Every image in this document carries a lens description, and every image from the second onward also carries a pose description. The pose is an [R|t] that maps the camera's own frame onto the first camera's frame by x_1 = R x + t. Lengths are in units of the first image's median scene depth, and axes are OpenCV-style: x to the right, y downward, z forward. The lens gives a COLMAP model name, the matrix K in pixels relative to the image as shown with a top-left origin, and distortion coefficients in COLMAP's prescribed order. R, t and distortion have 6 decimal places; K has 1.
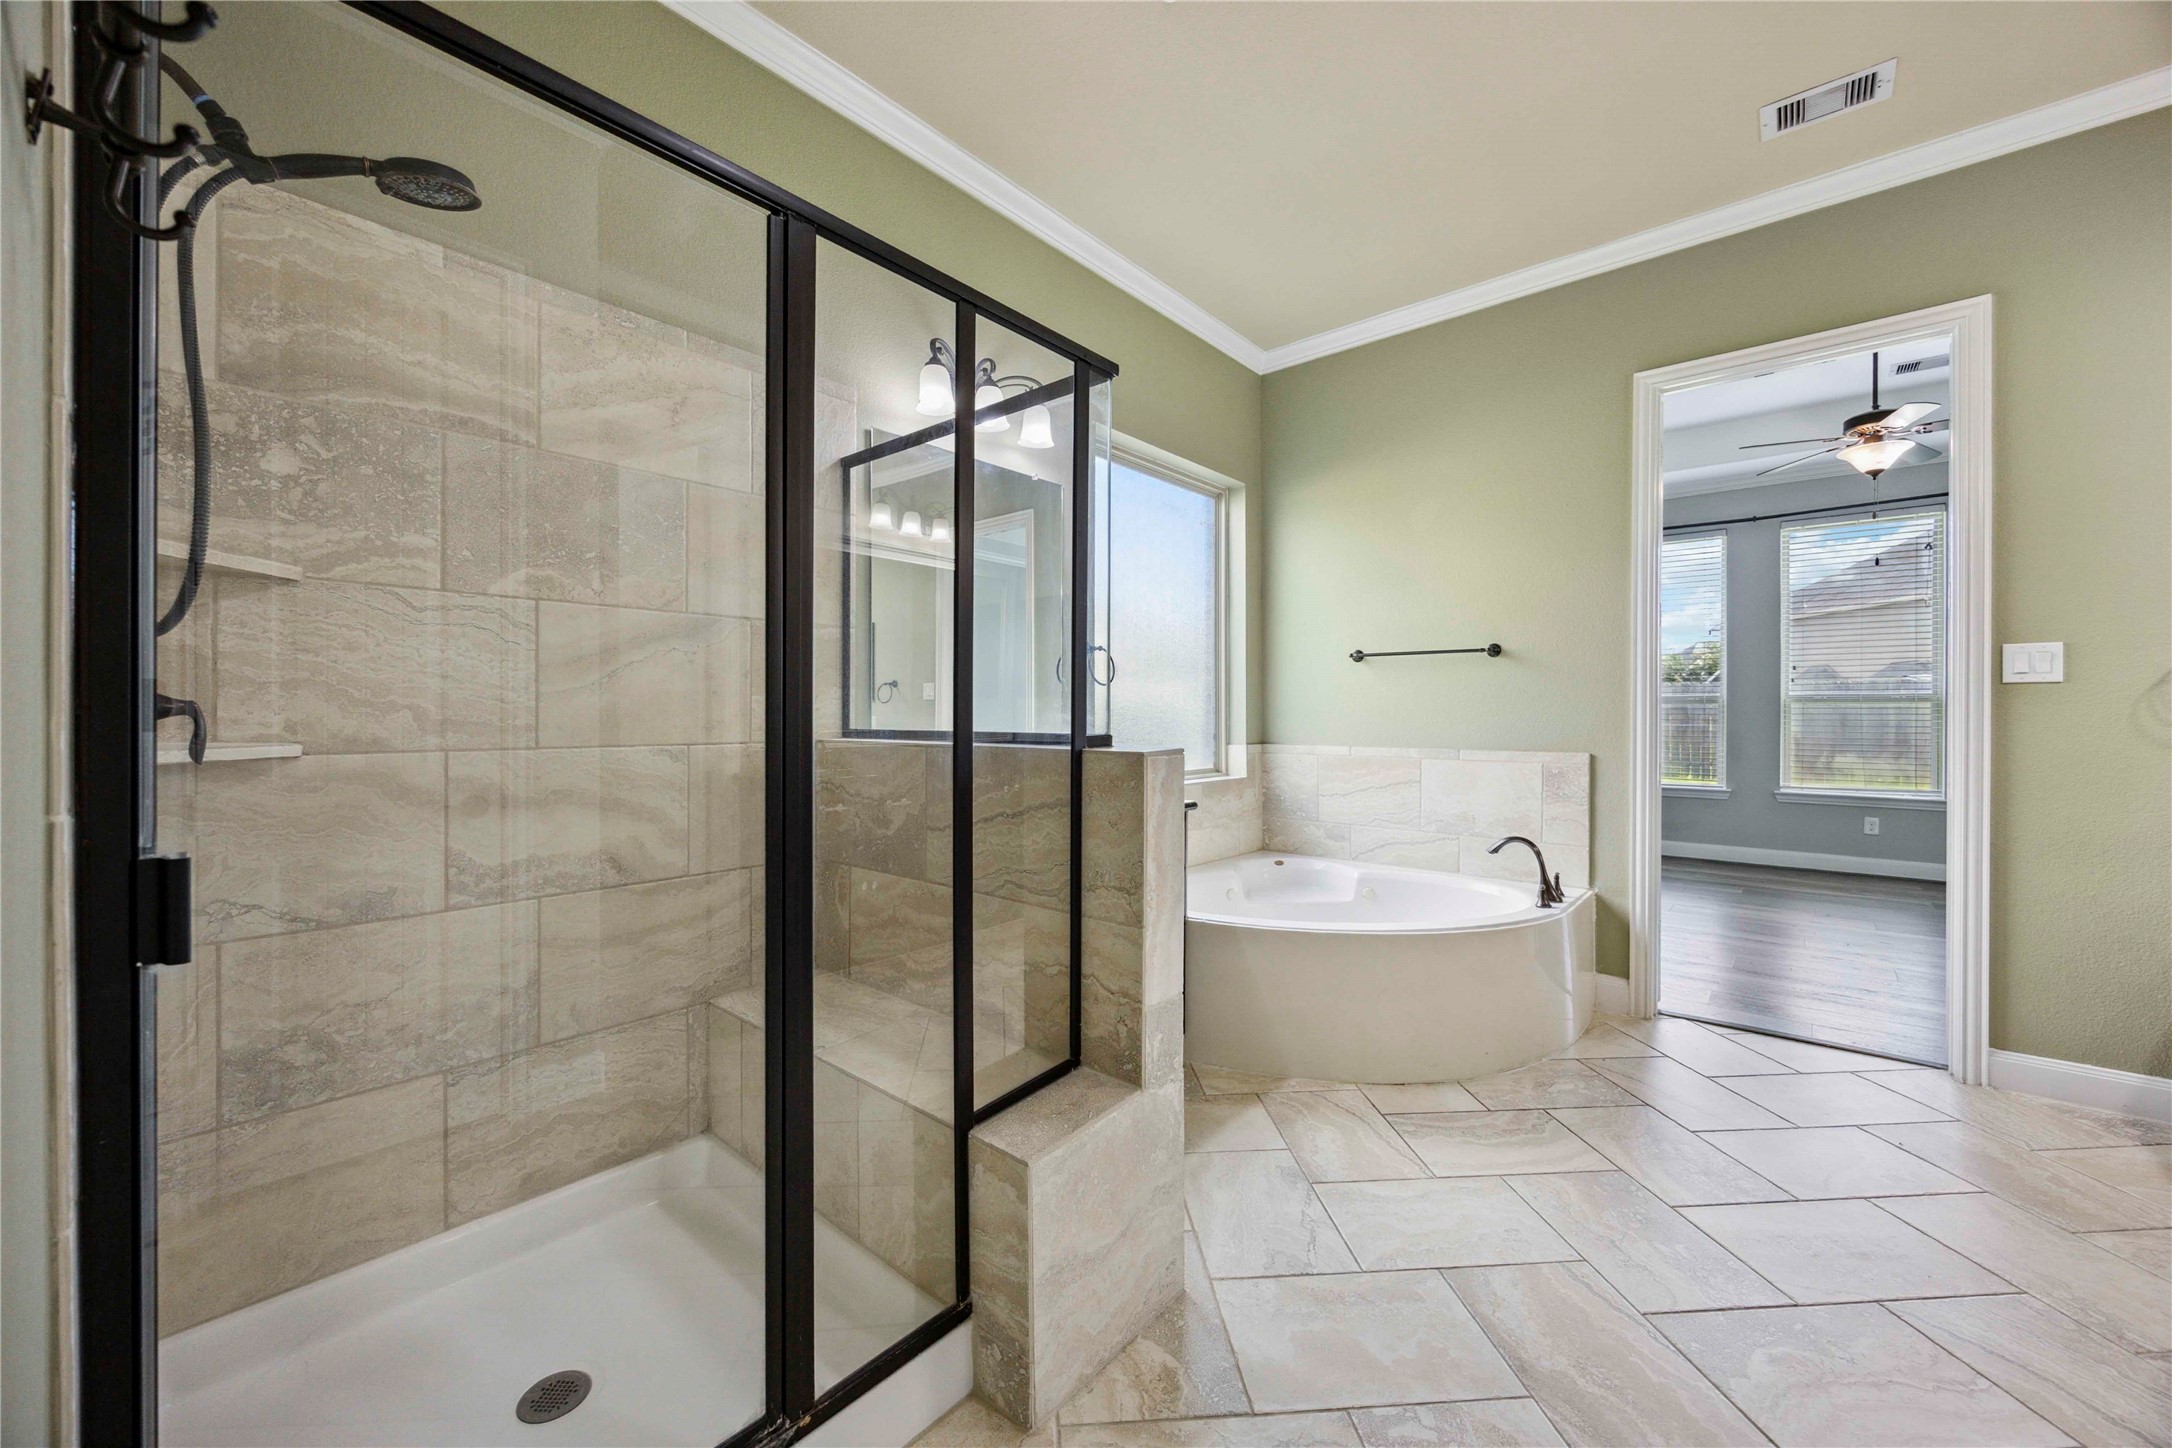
lens RADIAL K [[822.7, 0, 1086.0], [0, 822.7, 724.0], [0, 0, 1]] dist [0.001518, 0.000194]
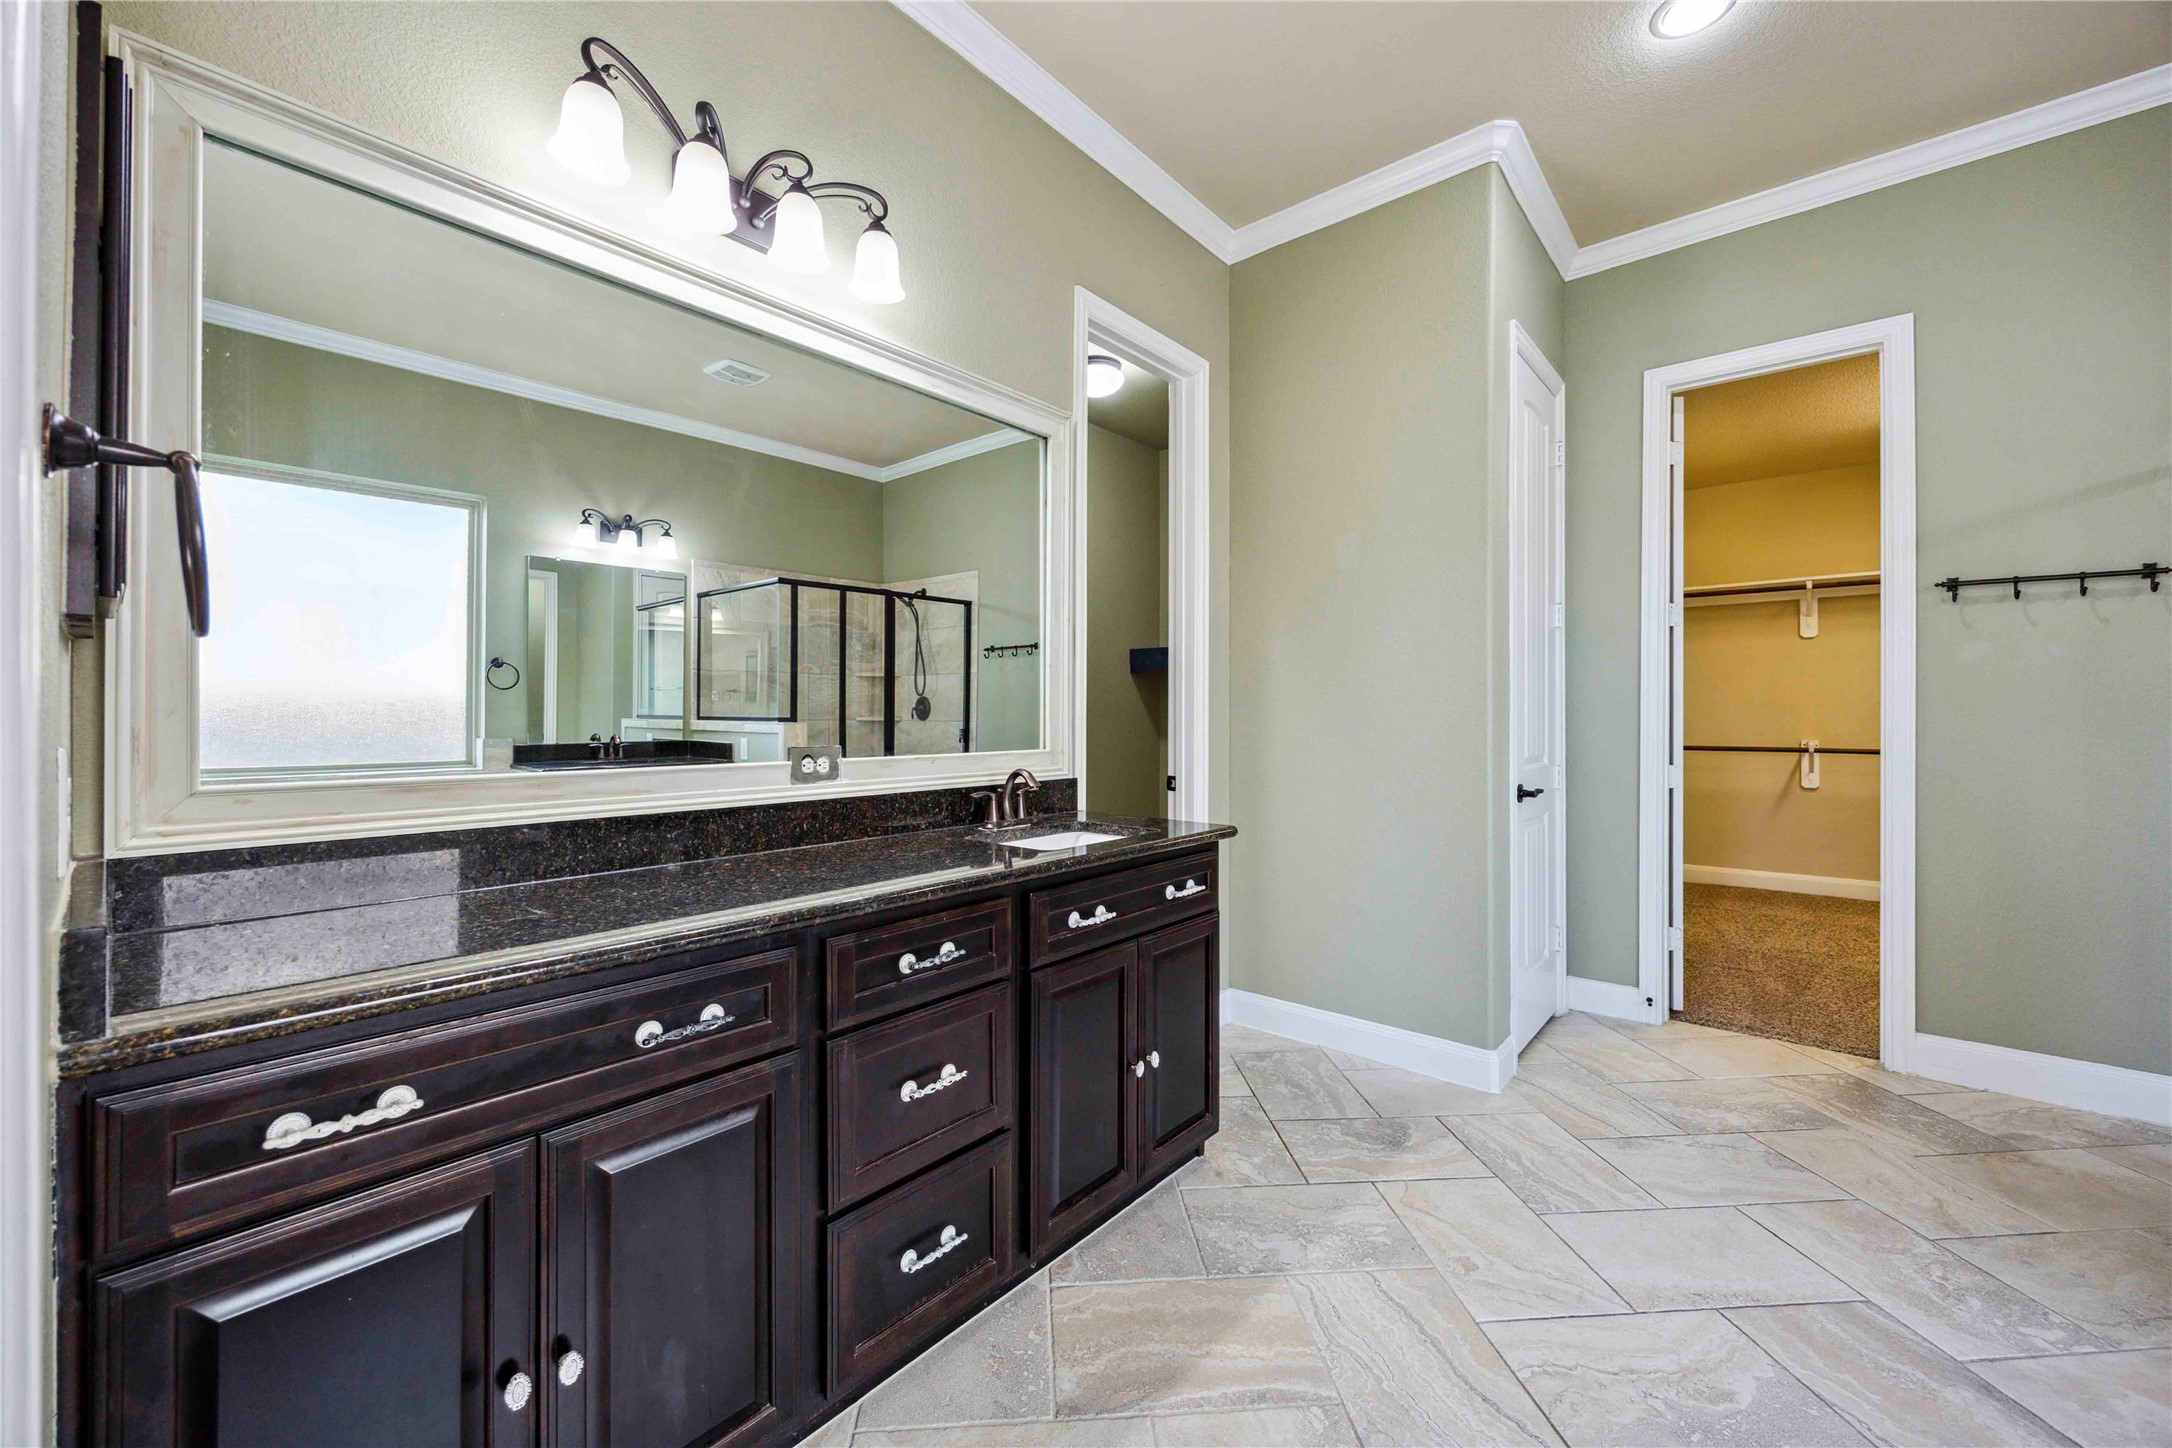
lens RADIAL K [[851.8, 0, 1088.8], [0, 851.8, 716.1], [0, 0, 1]] dist [-0.001094, -0.000074]
pose [[-0.999974, -0.000075, -0.007172, 0.990013], [-0.000217, 0.999804, 0.019794, -0.015842], [0.007169, 0.019795, -0.999778, 1.228911]]
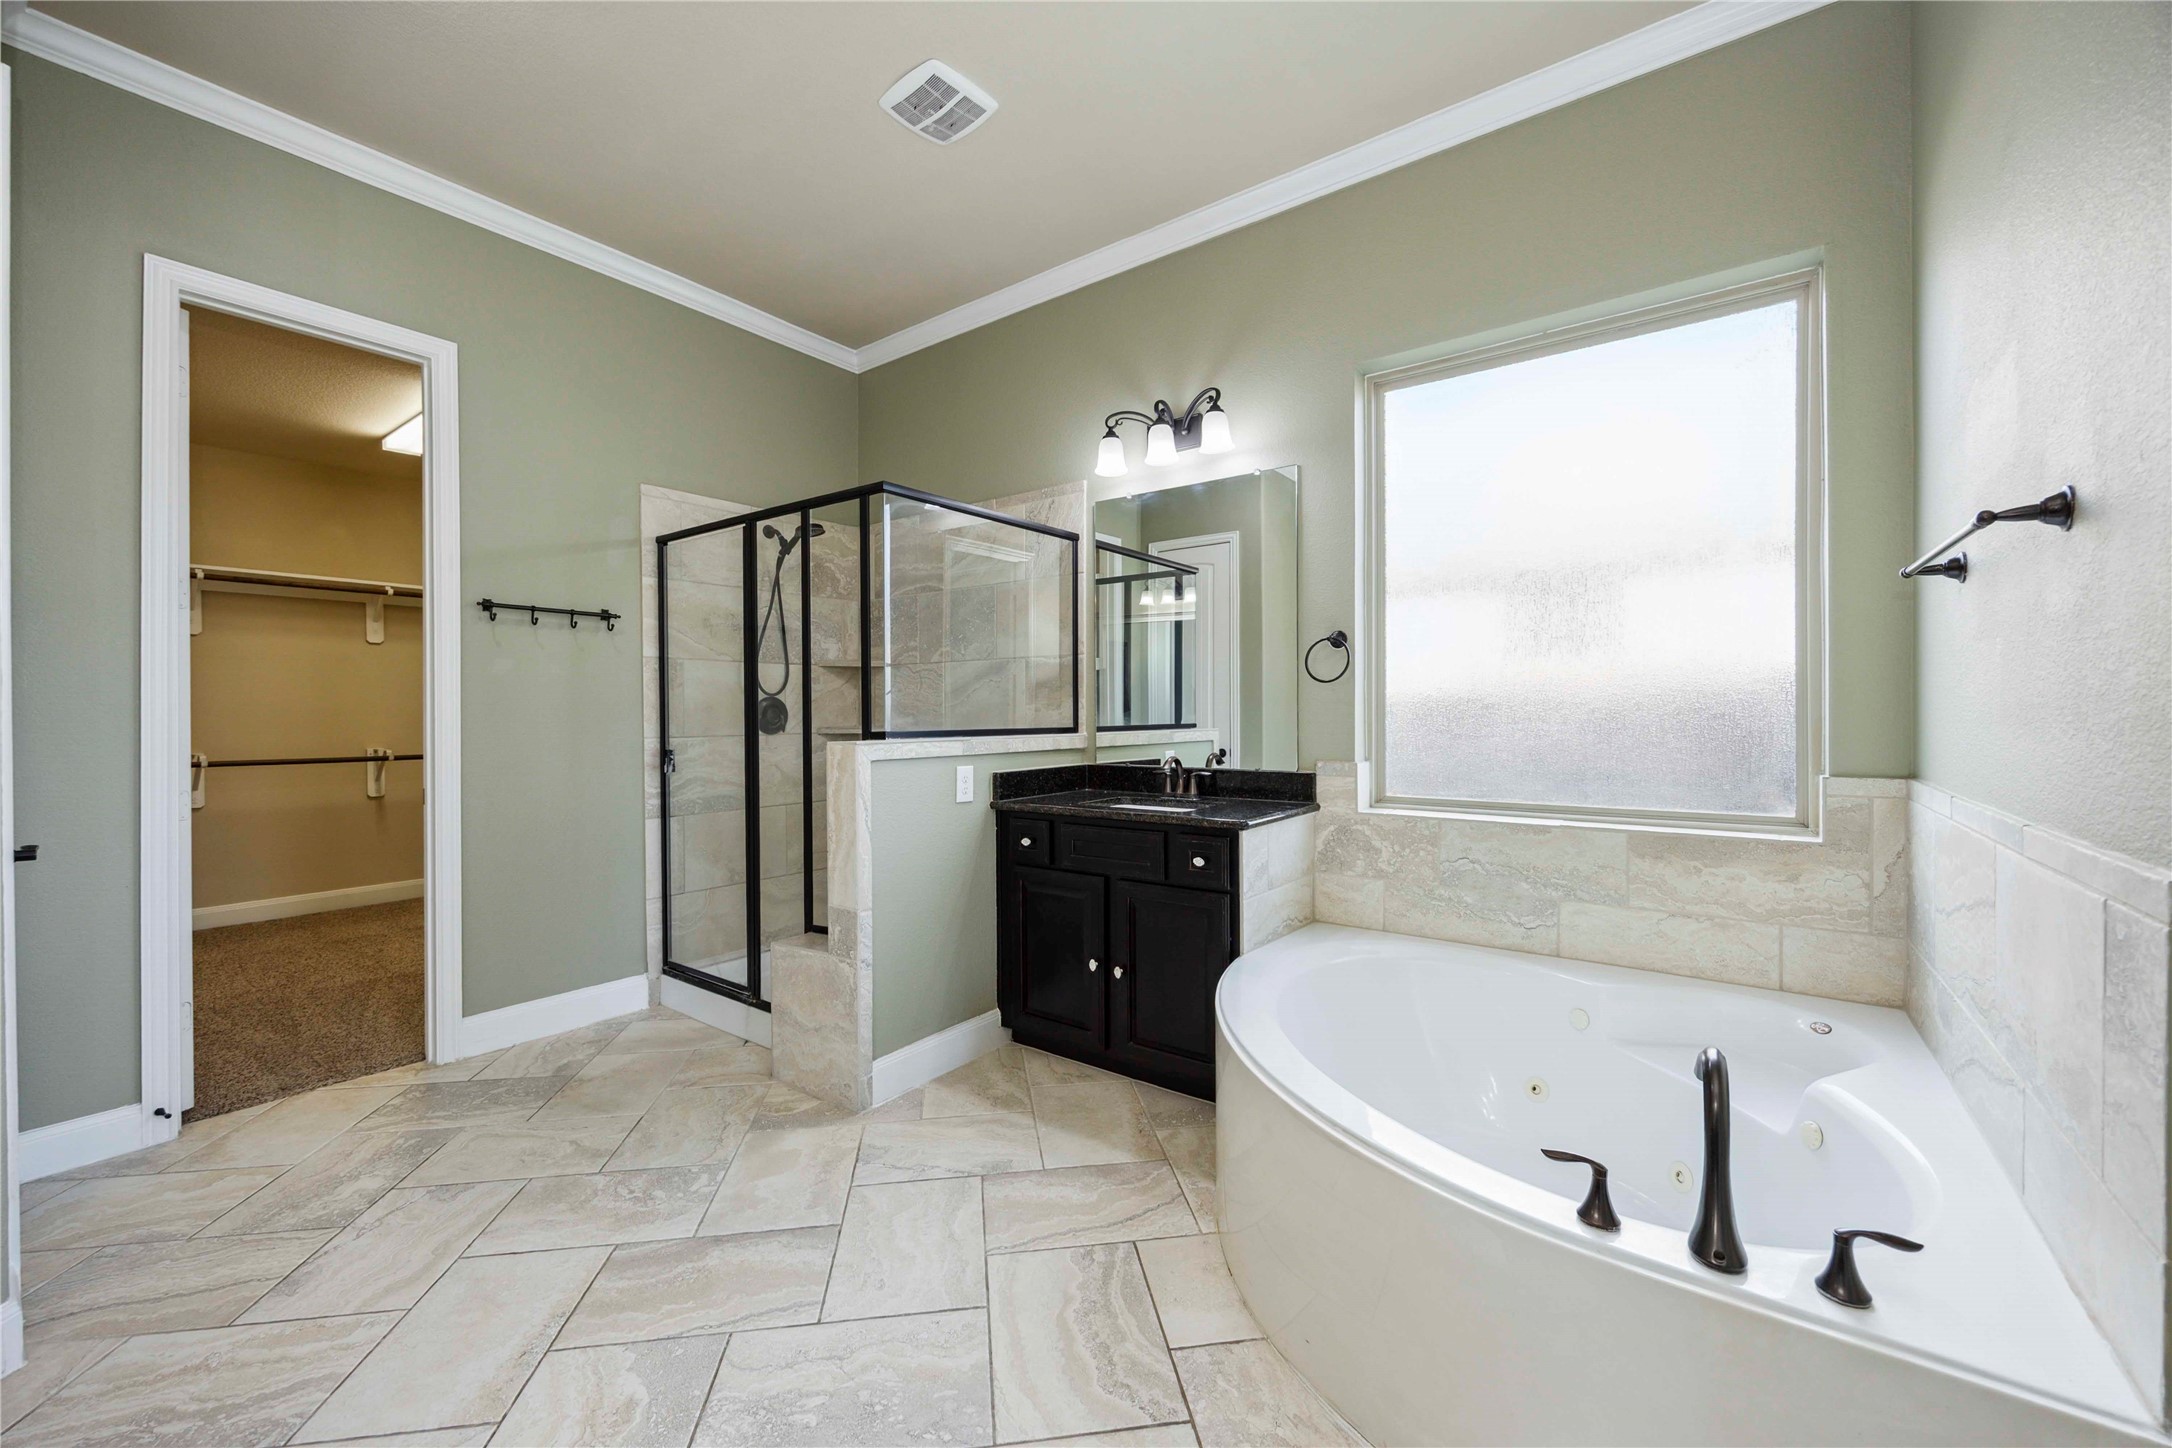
lens RADIAL K [[851.8, 0, 1088.8], [0, 851.8, 716.1], [0, 0, 1]] dist [-0.001094, -0.000074]
pose [[0.078491, -0.000840, -0.996914, 1.161330], [-0.010553, 0.999943, -0.001673, -0.011001], [0.996859, 0.010652, 0.078478, 0.904239]]
